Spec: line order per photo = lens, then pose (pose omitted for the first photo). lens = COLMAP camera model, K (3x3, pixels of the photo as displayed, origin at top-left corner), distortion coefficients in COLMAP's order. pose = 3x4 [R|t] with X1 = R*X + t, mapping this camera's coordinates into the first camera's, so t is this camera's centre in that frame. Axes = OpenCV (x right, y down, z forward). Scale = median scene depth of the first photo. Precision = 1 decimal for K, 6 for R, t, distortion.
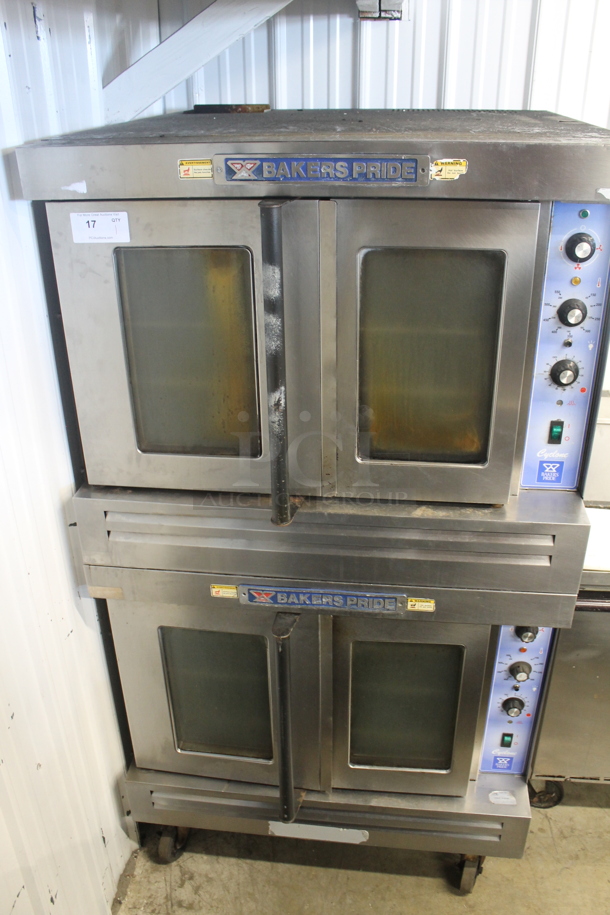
lens RADIAL K [[780.5, 0, 308.2], [0, 780.5, 462.0], [0, 0, 1]] dist [-0.153703, 0.107779]
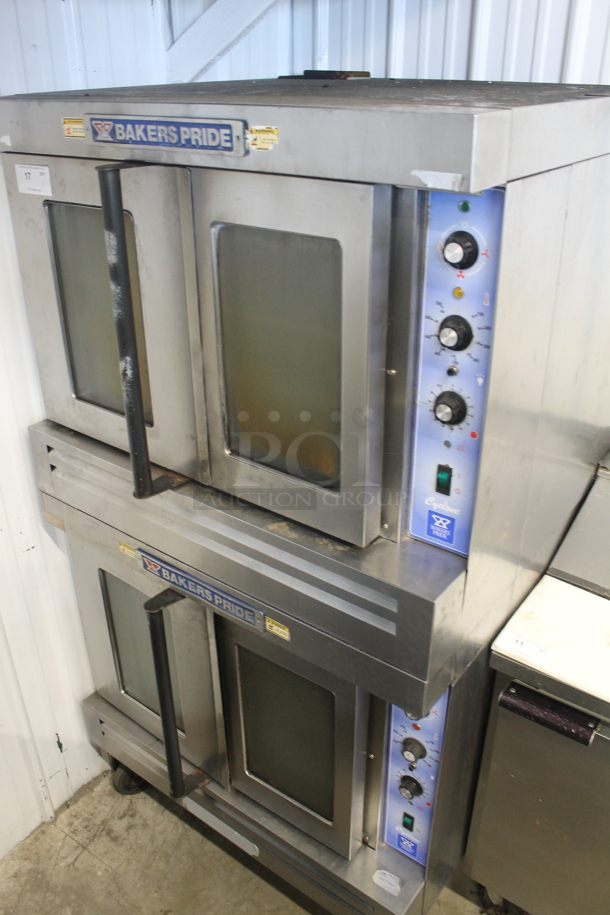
lens RADIAL K [[780.5, 0, 306.2], [0, 780.5, 459.1], [0, 0, 1]] dist [-0.153703, 0.107779]
pose [[0.865095, 0.244009, -0.438259, 0.565002], [-0.234309, 0.969104, 0.077057, -0.091175], [0.443521, 0.036026, 0.895540, 0.217813]]
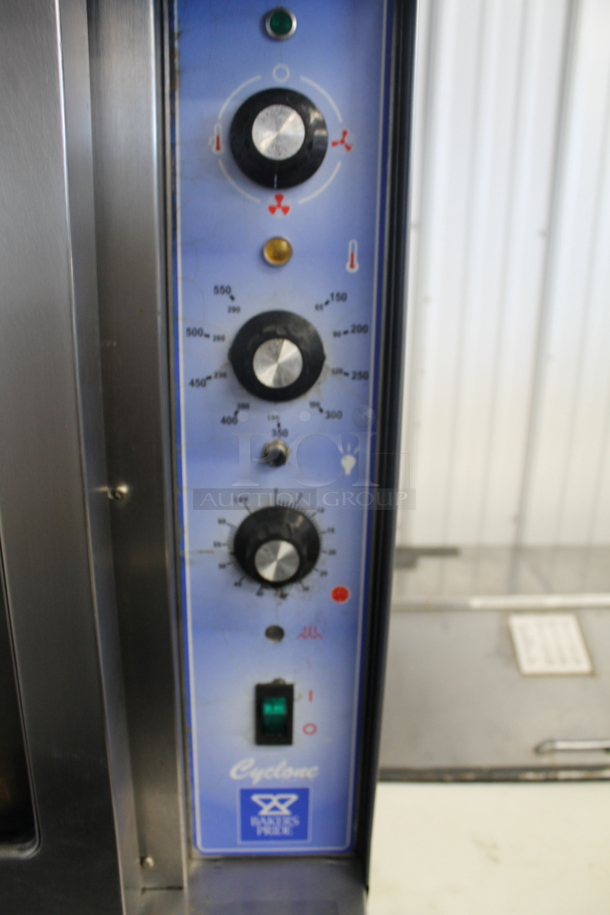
lens RADIAL K [[780.5, 0, 305.8], [0, 780.5, 457.7], [0, 0, 1]] dist [-0.153703, 0.107779]
pose [[0.988246, -0.013004, 0.152319, 0.294451], [0.039094, 0.984742, -0.169573, -0.096047], [-0.147790, 0.173534, 0.973676, 0.664303]]
